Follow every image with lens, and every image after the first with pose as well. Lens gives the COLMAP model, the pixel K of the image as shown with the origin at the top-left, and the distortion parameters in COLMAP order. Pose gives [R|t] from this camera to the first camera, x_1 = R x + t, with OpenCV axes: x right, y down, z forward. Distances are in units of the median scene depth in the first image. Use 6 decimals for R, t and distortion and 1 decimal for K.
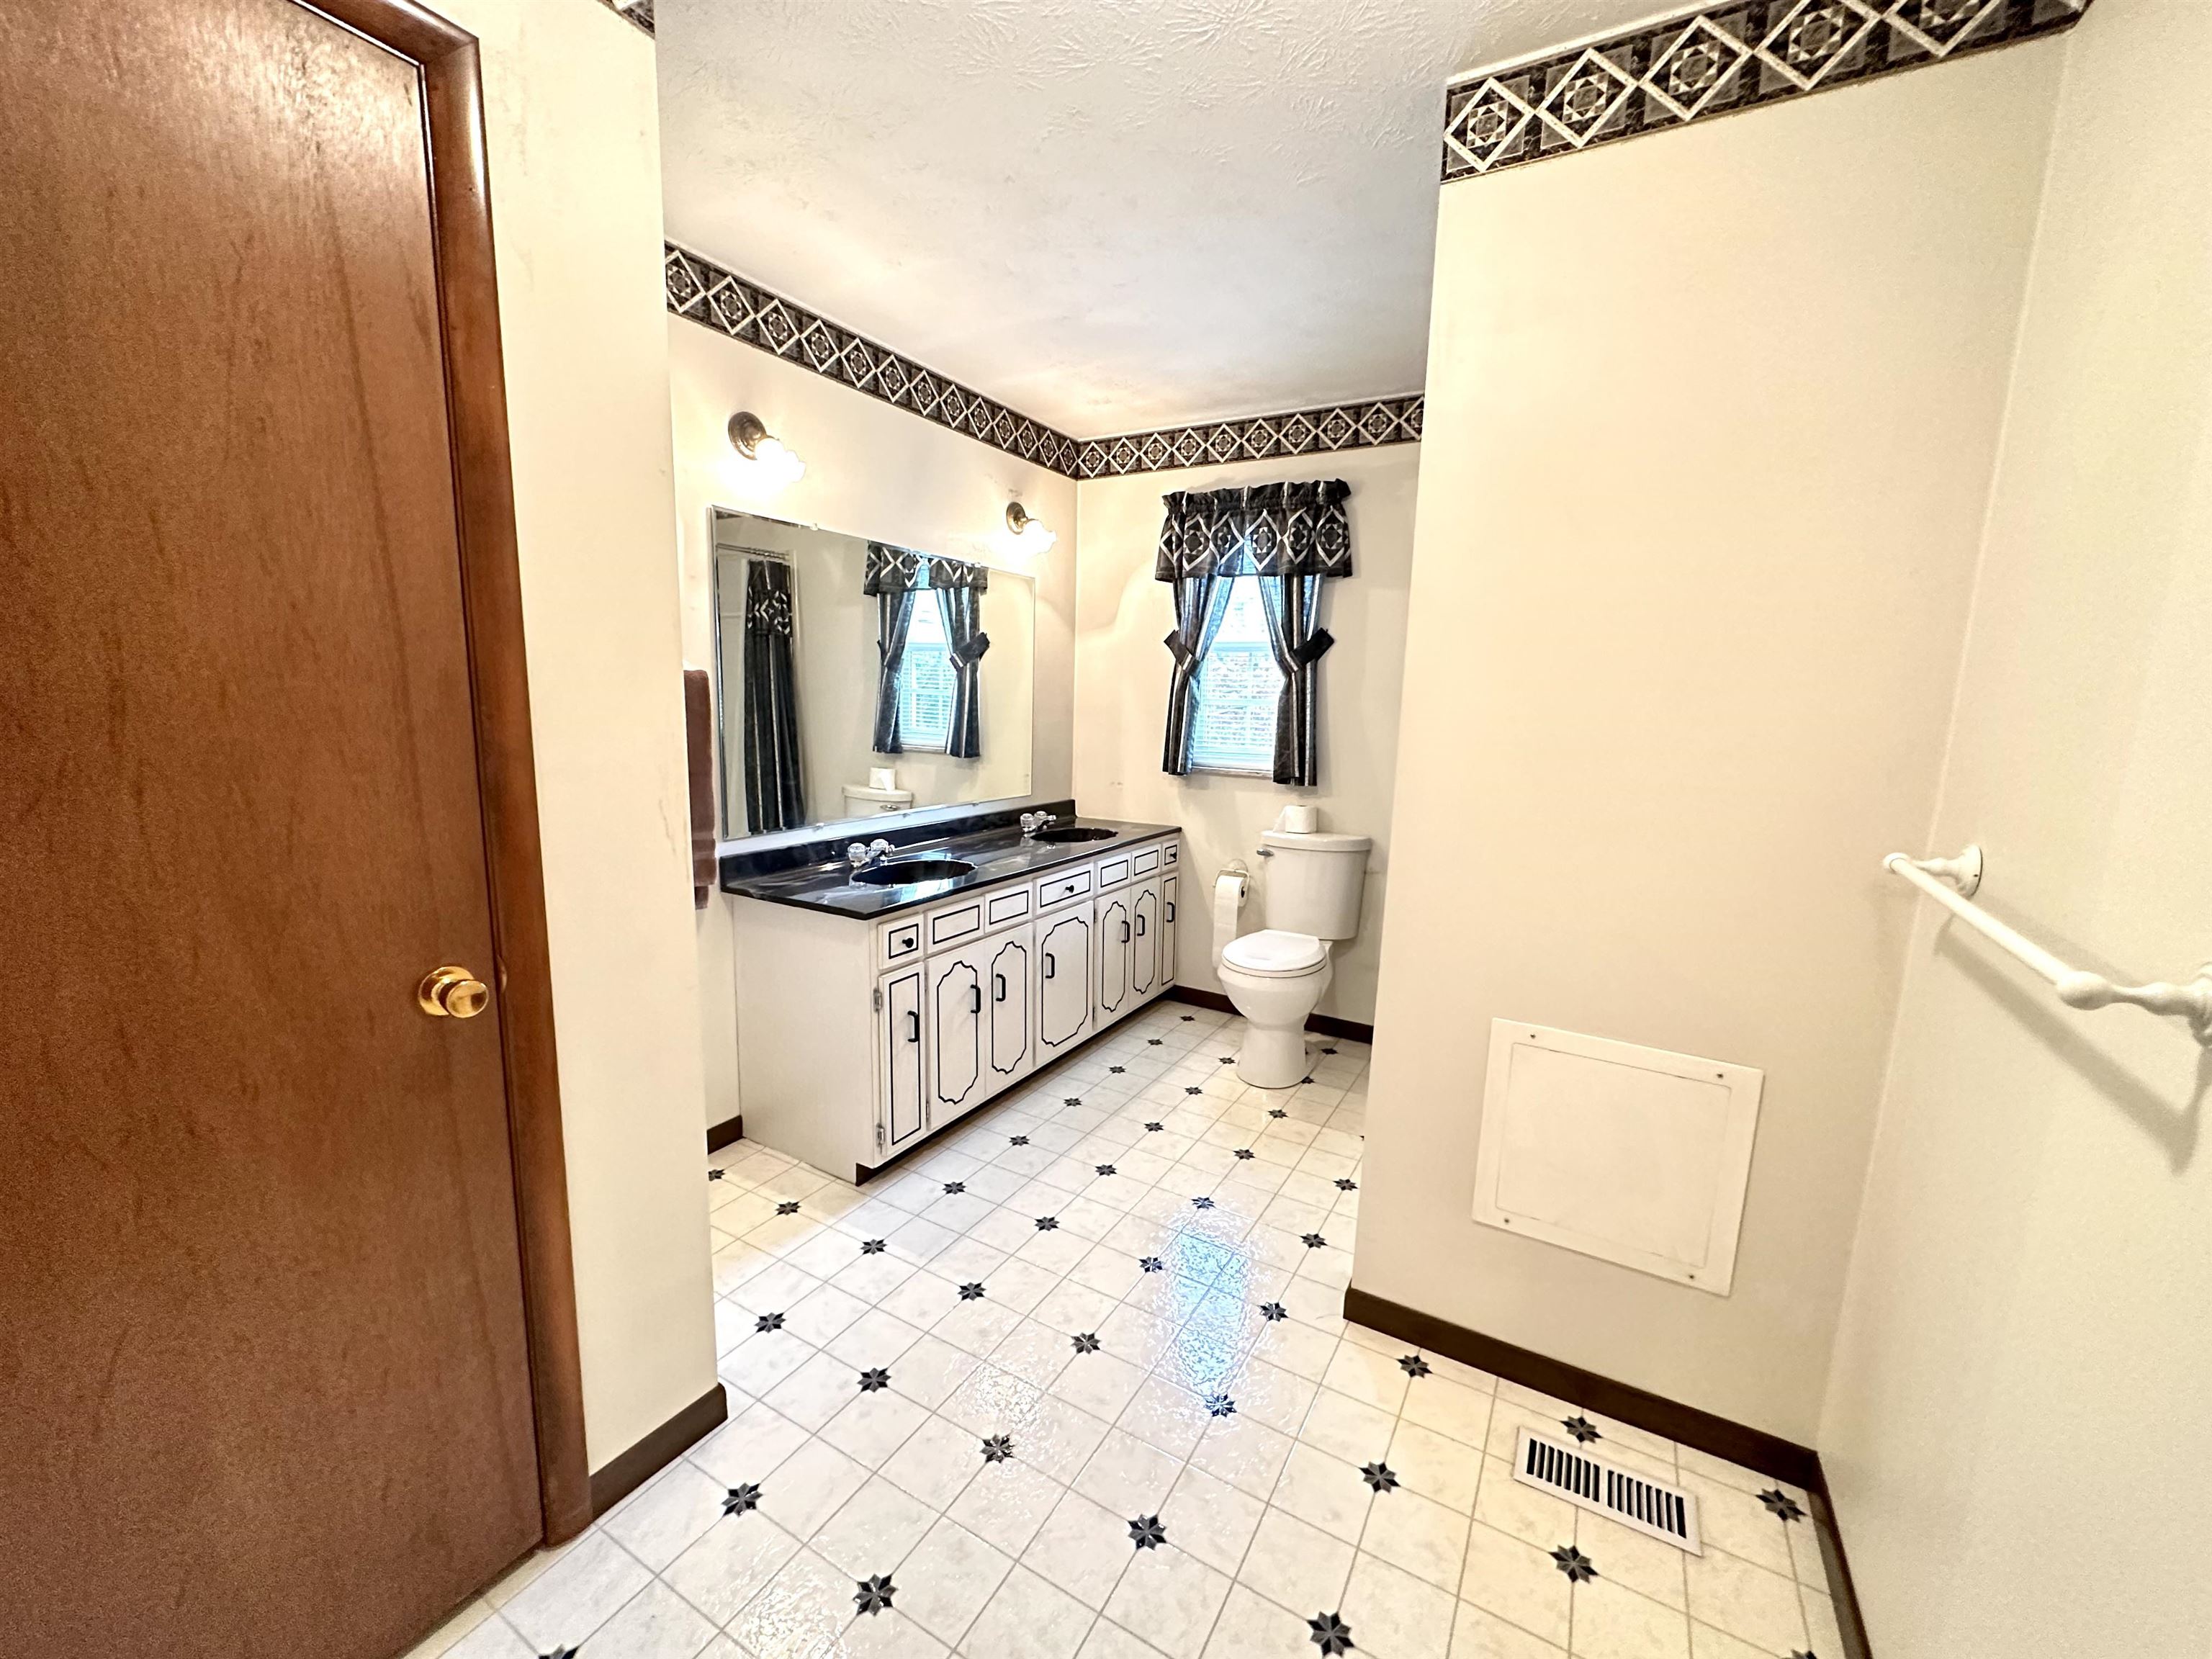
lens RADIAL K [[877.9, 0, 1105.3], [0, 877.9, 829.7], [0, 0, 1]] dist [-0.001860, 0.000250]
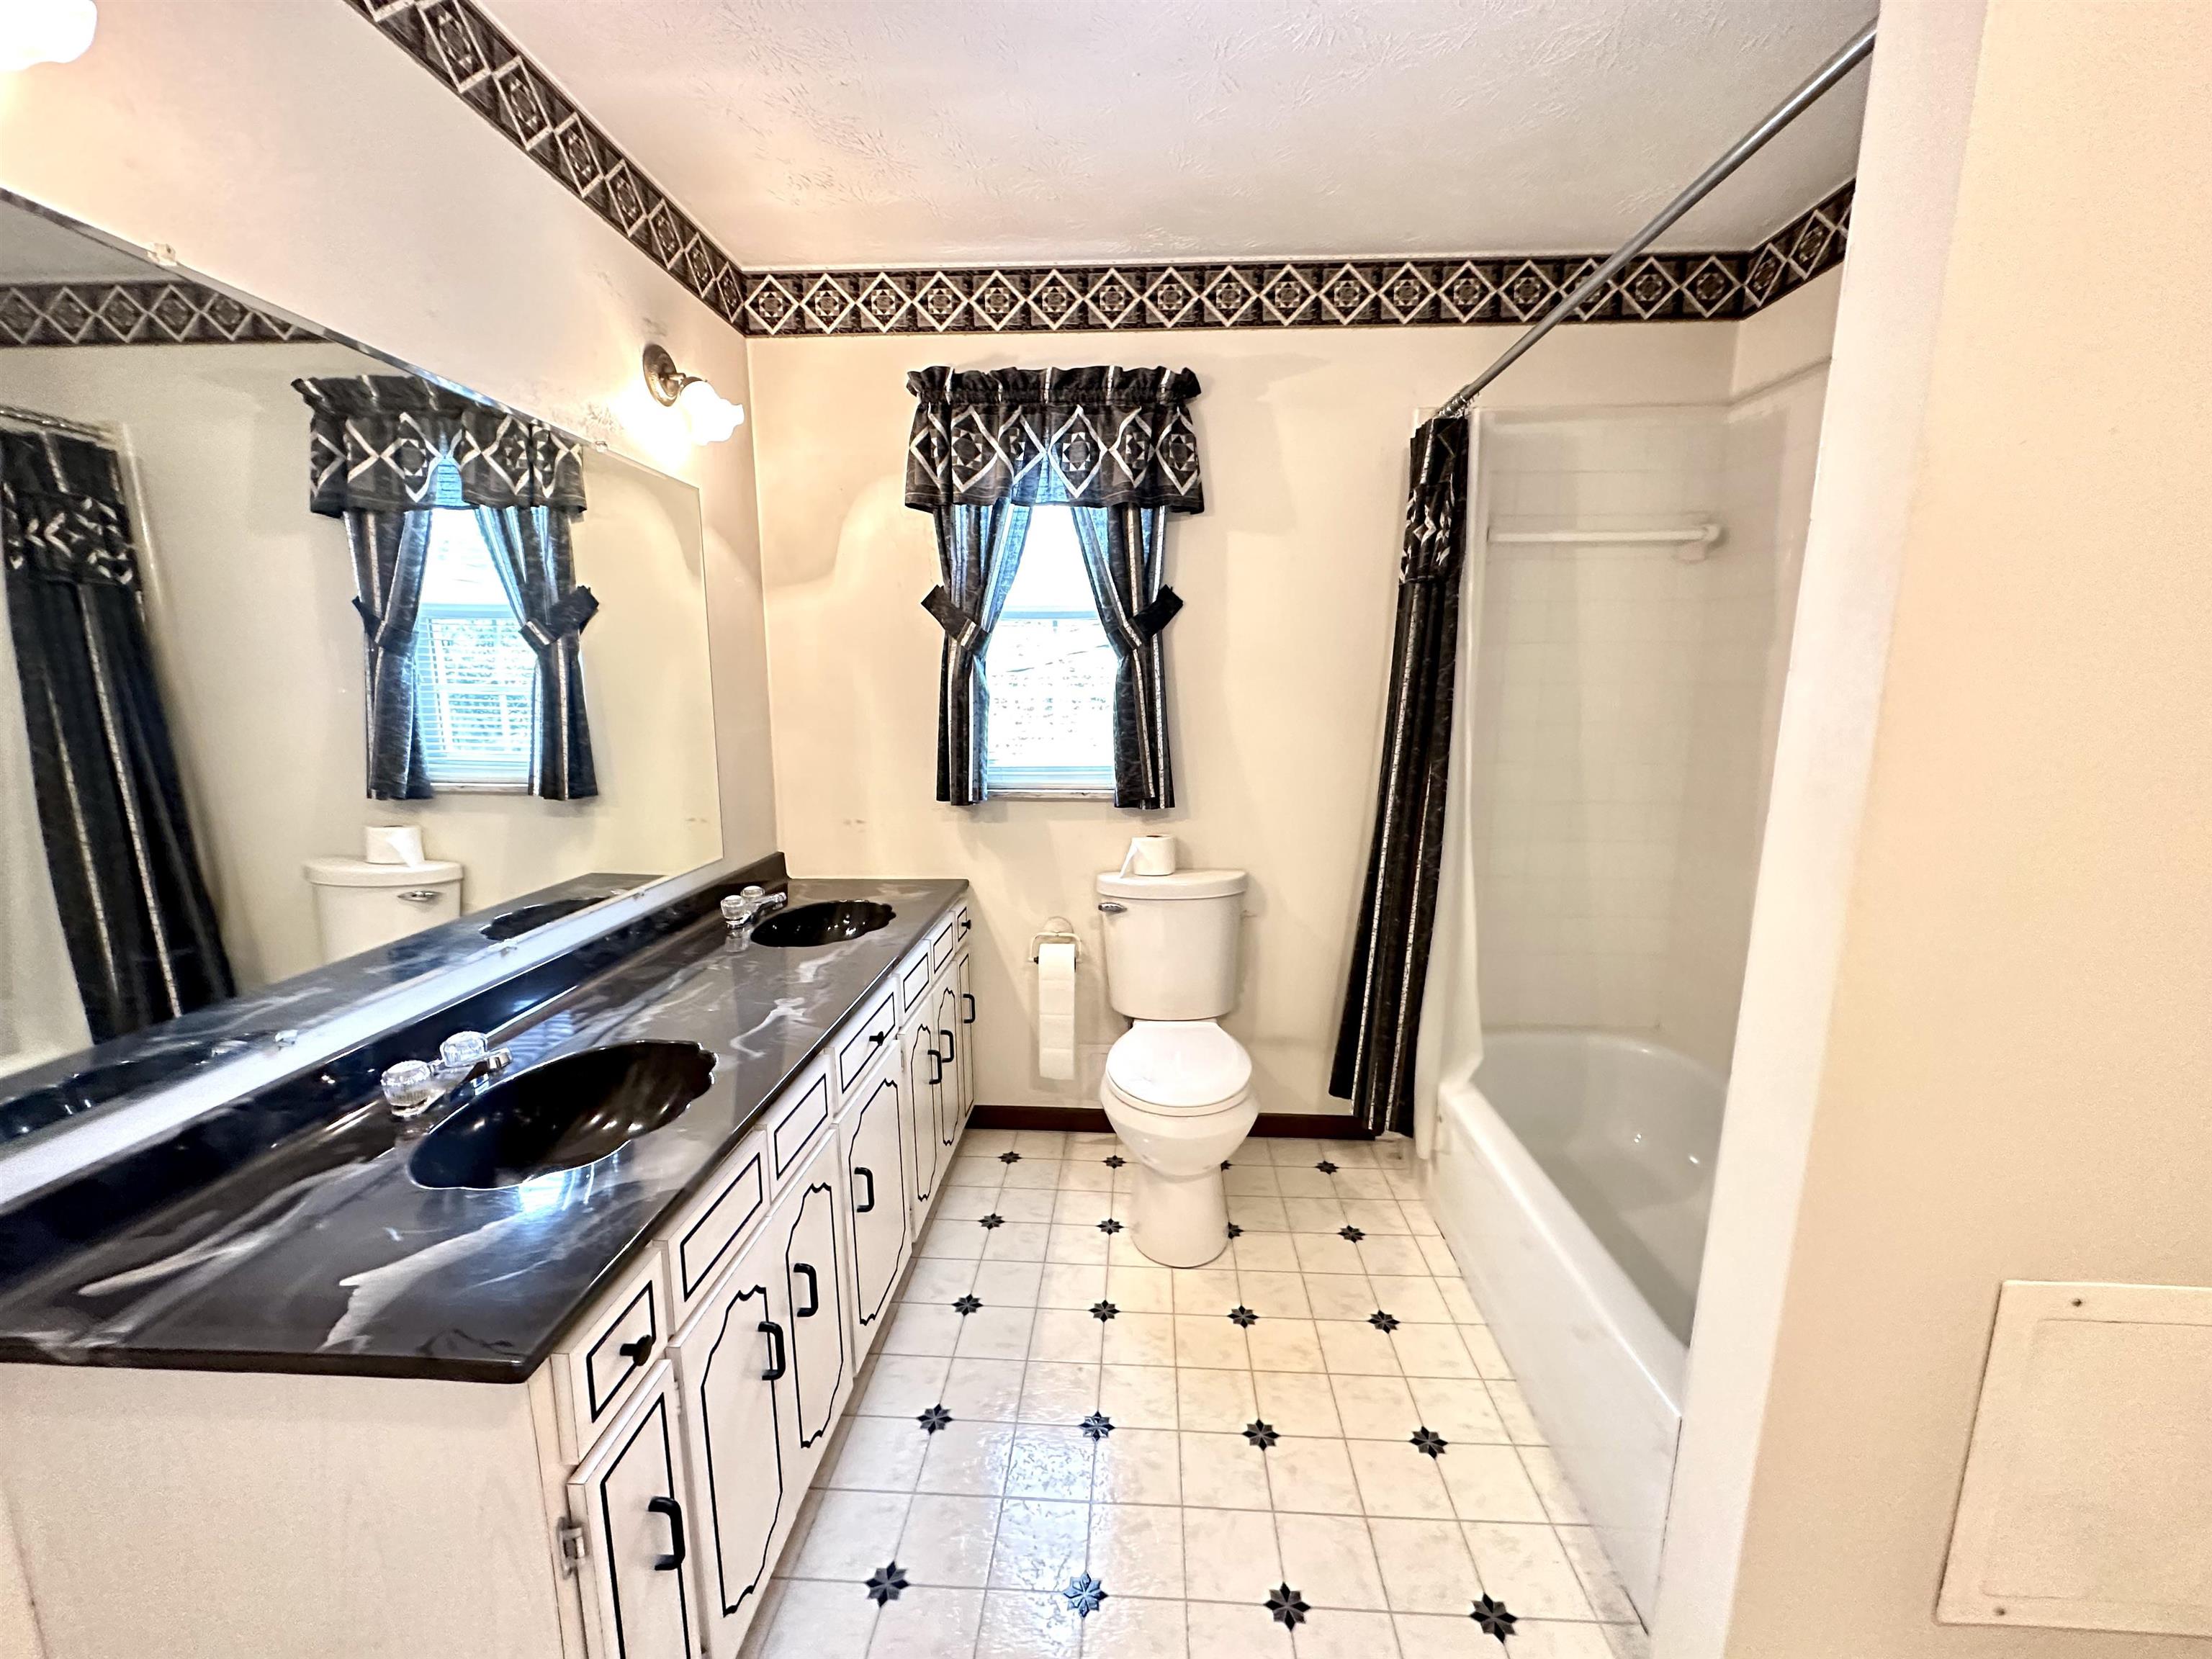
lens RADIAL K [[877.9, 0, 1105.3], [0, 877.9, 829.7], [0, 0, 1]] dist [-0.001860, 0.000250]
pose [[0.888830, -0.100139, 0.447162, -0.124784], [0.090656, 0.994970, 0.042621, -0.063981], [-0.449181, 0.002655, 0.893437, 0.365993]]
